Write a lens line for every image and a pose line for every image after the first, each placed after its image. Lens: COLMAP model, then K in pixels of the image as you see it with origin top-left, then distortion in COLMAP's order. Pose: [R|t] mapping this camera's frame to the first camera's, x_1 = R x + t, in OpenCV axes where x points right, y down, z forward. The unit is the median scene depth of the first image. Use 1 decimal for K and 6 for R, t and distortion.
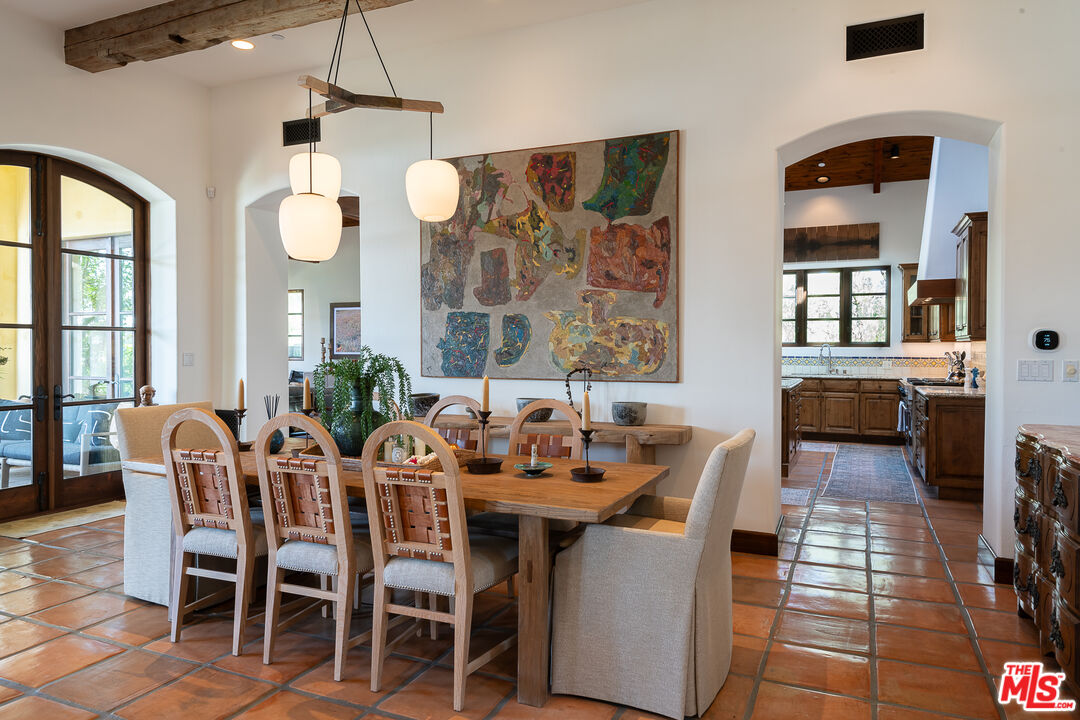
lens RADIAL K [[637.9, 0, 554.4], [0, 637.9, 353.4], [0, 0, 1]] dist [-0.000860, -0.003186]
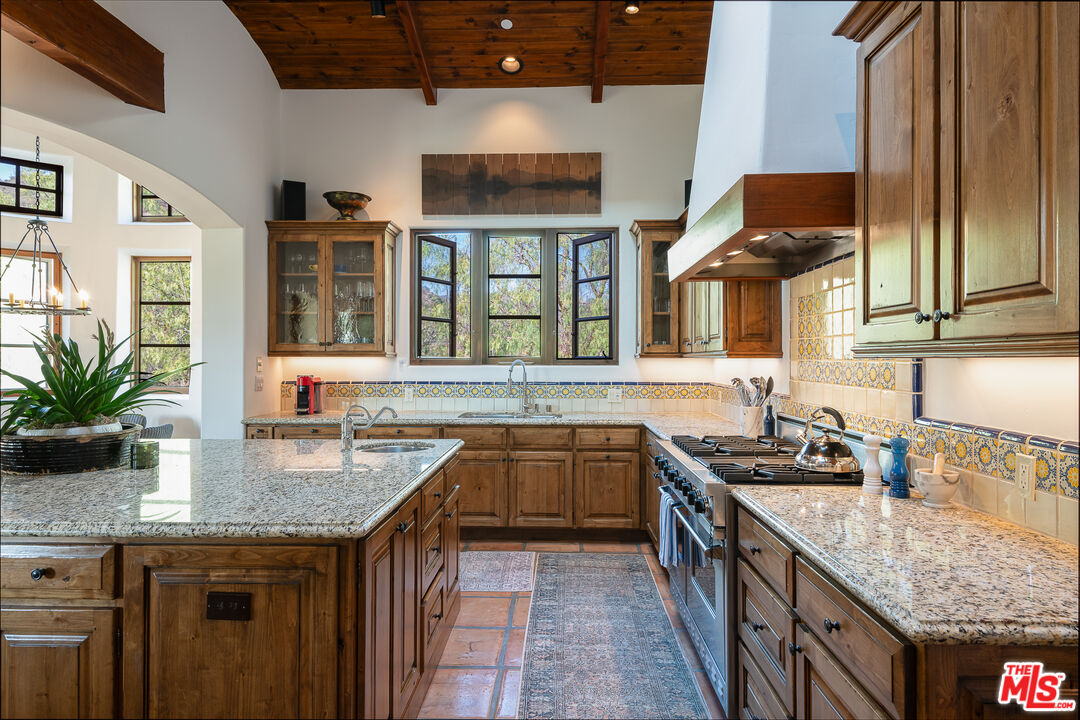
lens RADIAL K [[637.9, 0, 554.4], [0, 637.9, 353.4], [0, 0, 1]] dist [-0.000860, -0.003186]
pose [[0.908931, 0.000244, 0.416947, 0.229474], [0.007220, 0.999841, -0.016326, -0.011608], [-0.416885, 0.017849, 0.908784, 0.495215]]
